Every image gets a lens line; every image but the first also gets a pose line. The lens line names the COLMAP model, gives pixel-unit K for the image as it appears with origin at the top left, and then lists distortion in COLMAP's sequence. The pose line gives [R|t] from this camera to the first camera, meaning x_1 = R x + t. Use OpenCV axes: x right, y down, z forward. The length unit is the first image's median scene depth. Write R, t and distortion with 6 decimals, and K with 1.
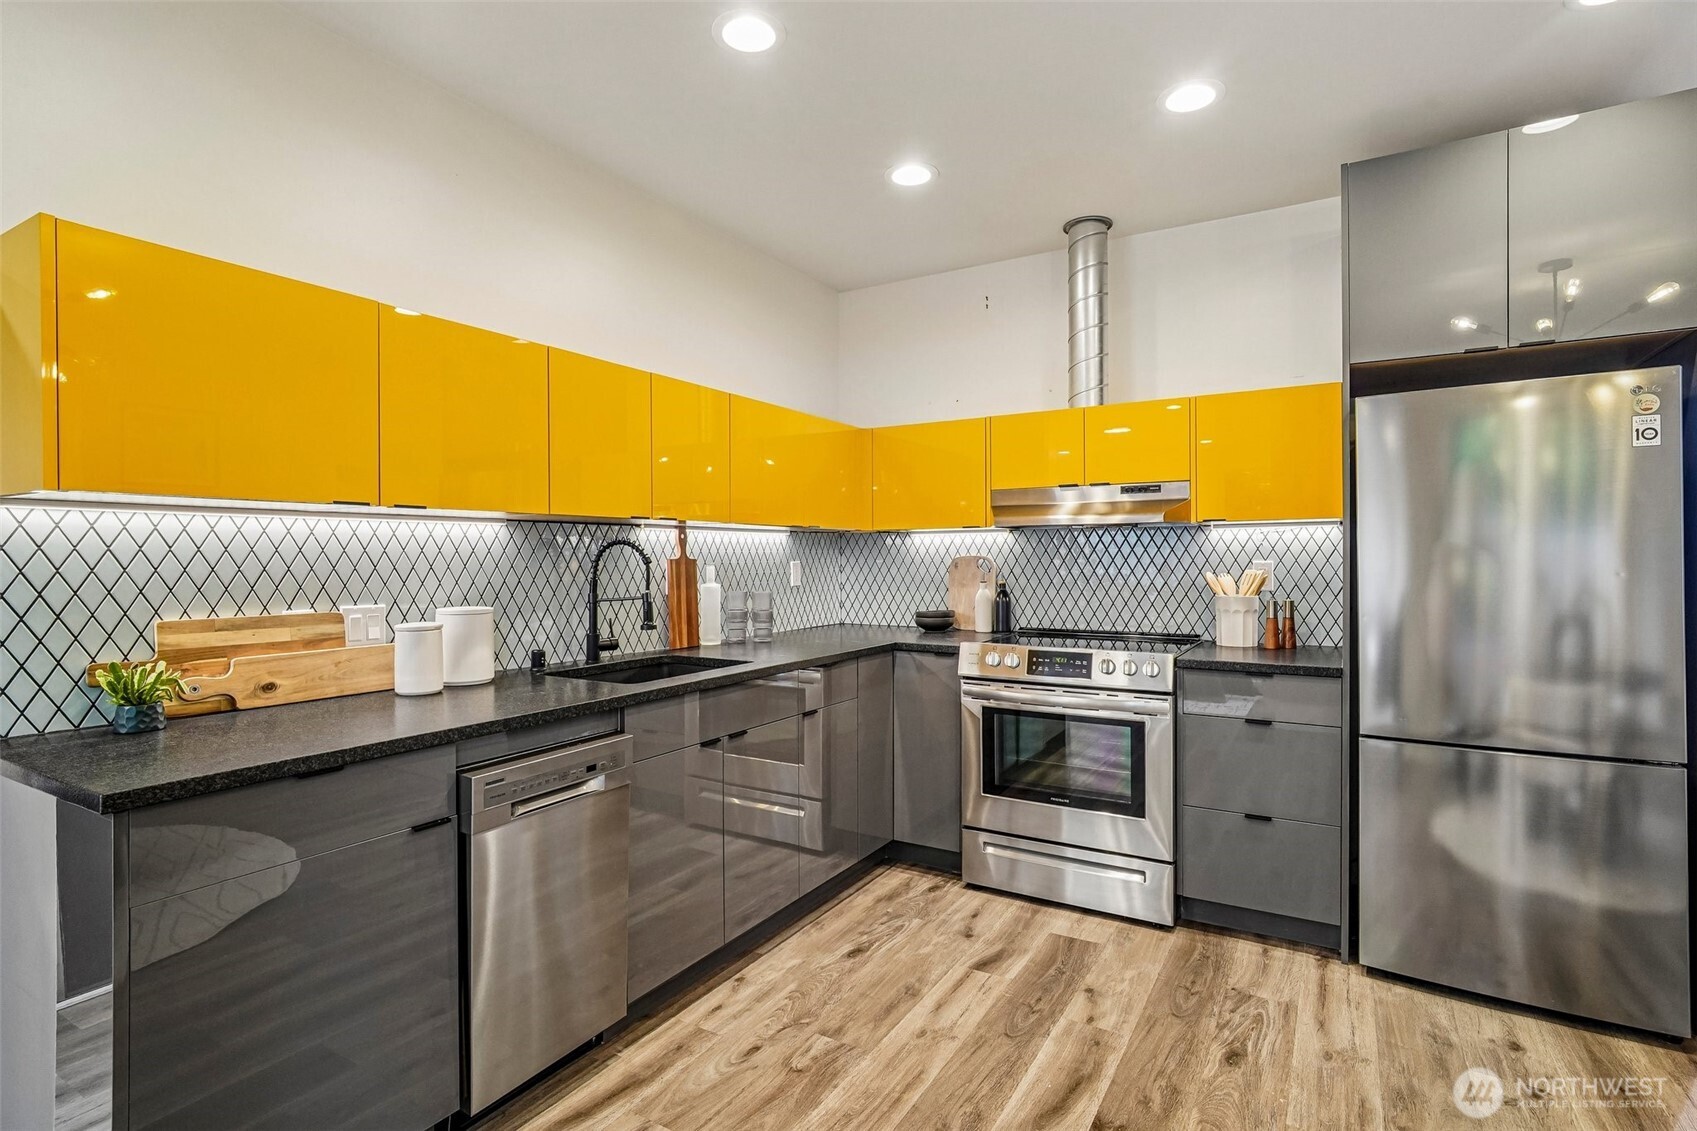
lens RADIAL K [[836.4, 0, 845.3], [0, 836.4, 562.7], [0, 0, 1]] dist [-0.017880, 0.000378]
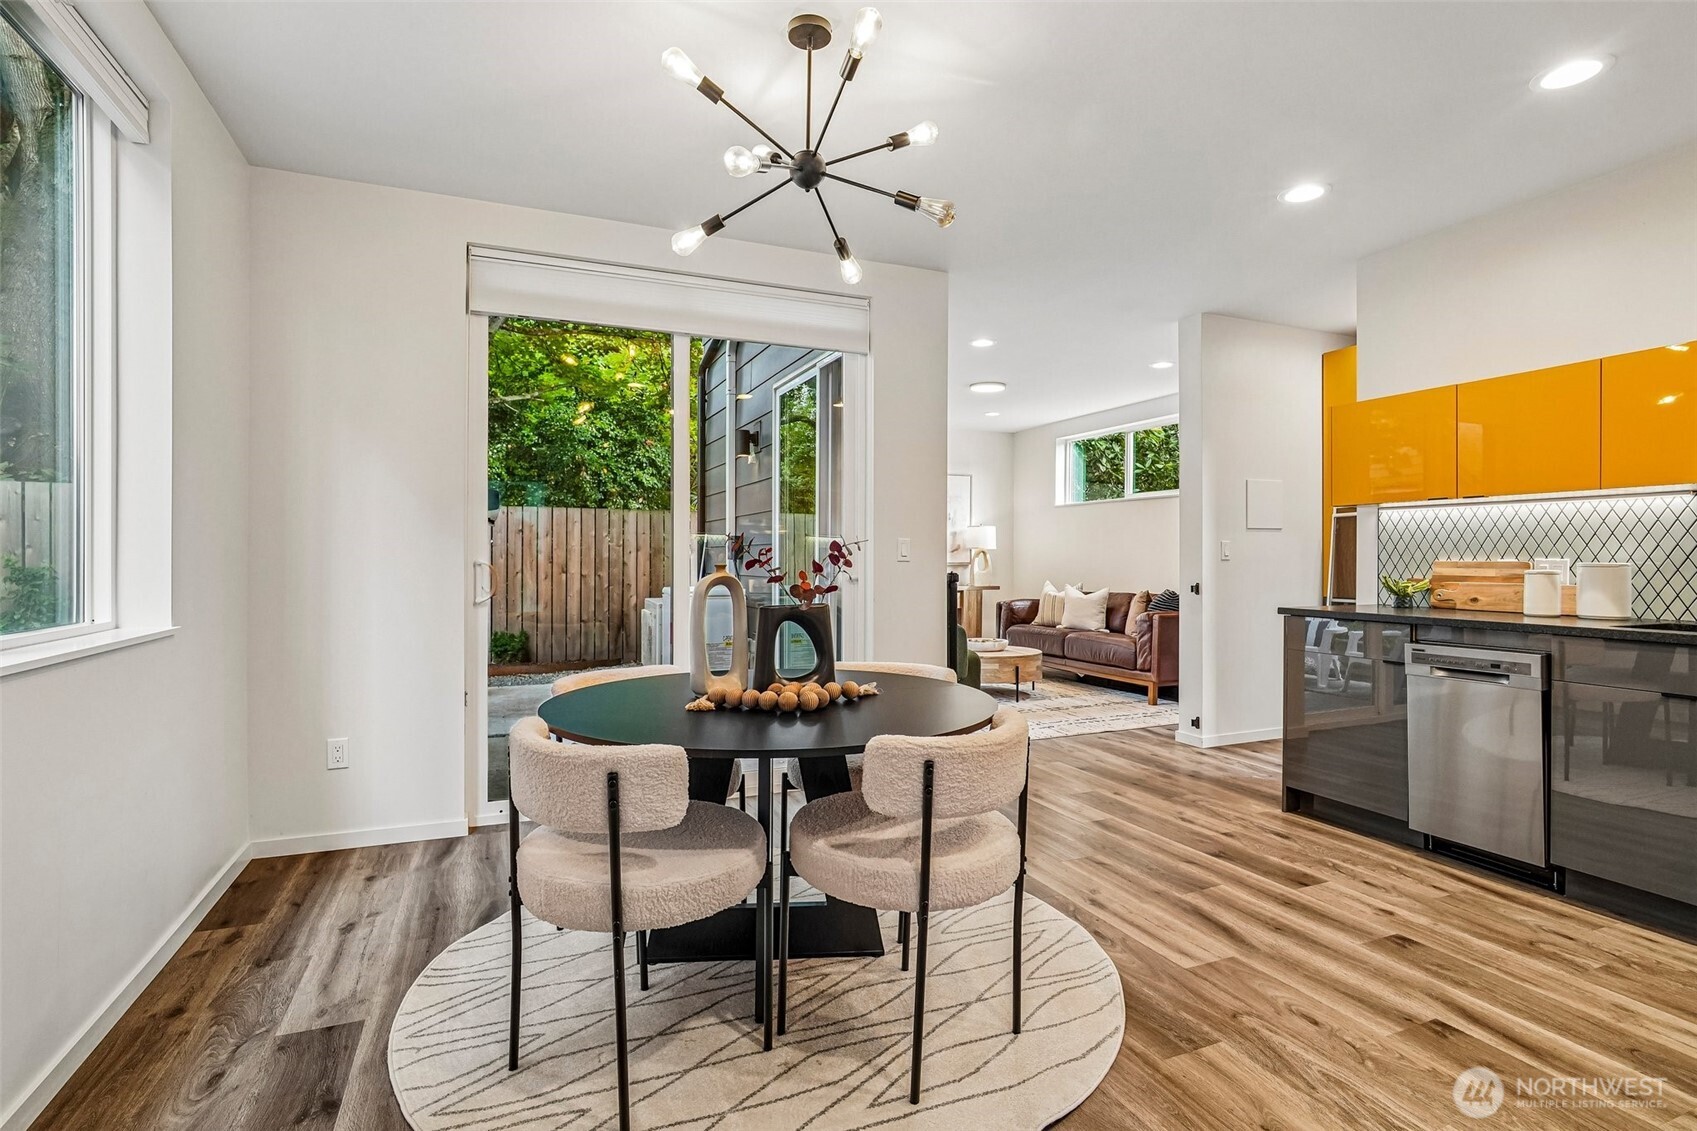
lens RADIAL K [[809.3, 0, 847.5], [0, 809.3, 556.2], [0, 0, 1]] dist [-0.001416, 0.000854]
pose [[-0.584135, 0.013671, -0.811541, 1.514603], [0.006059, 0.999904, 0.012483, 0.022074], [0.811634, 0.002374, -0.584161, 0.893599]]
